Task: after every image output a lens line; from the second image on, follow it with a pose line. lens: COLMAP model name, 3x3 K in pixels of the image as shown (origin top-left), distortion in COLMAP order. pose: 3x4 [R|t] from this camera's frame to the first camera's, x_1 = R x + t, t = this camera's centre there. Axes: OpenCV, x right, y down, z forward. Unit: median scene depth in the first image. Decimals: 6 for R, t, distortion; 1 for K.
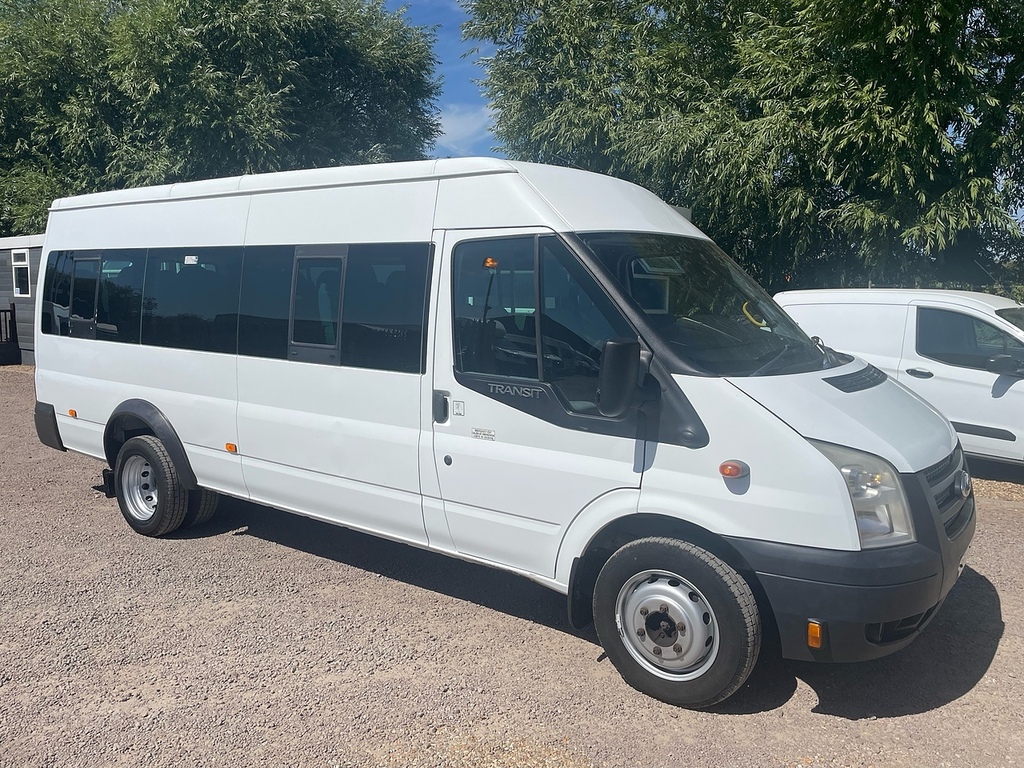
lens RADIAL K [[785.7, 0, 512.0], [0, 785.7, 384.0], [0, 0, 1]] dist [0.069680, -0.094391]
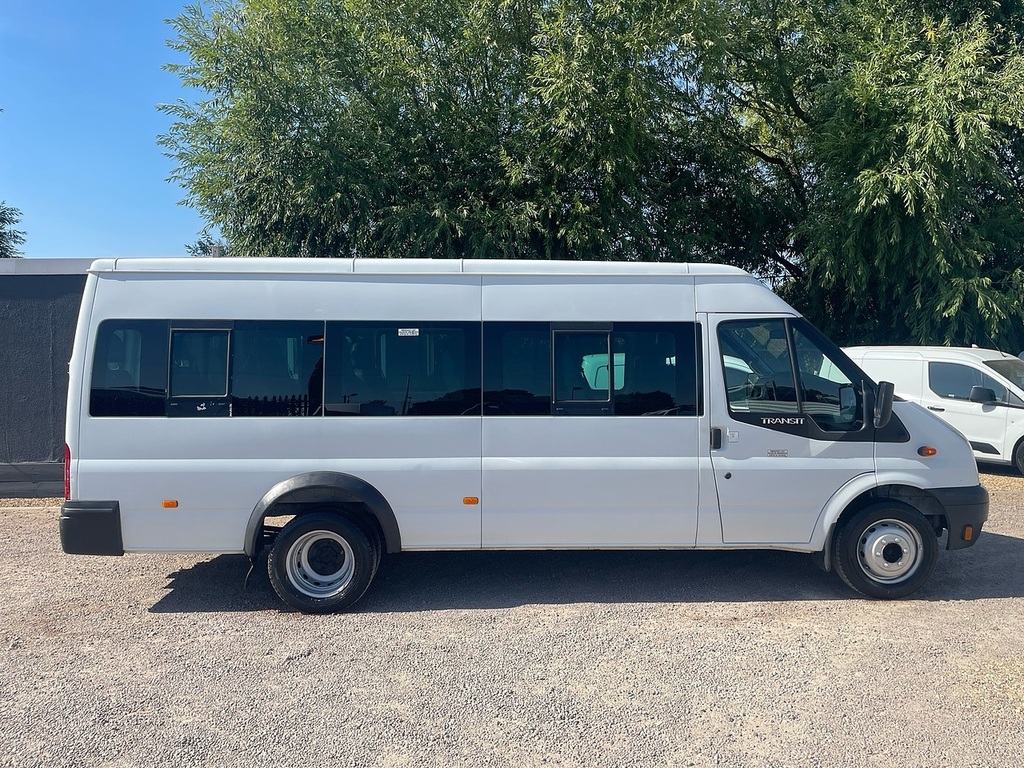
lens RADIAL K [[785.7, 0, 512.0], [0, 785.7, 384.0], [0, 0, 1]] dist [0.069680, -0.094391]
pose [[0.788859, -0.035936, 0.613523, -1.217162], [0.087793, 0.994640, -0.054623, -0.021875], [-0.608272, 0.096953, 0.787785, 0.108066]]
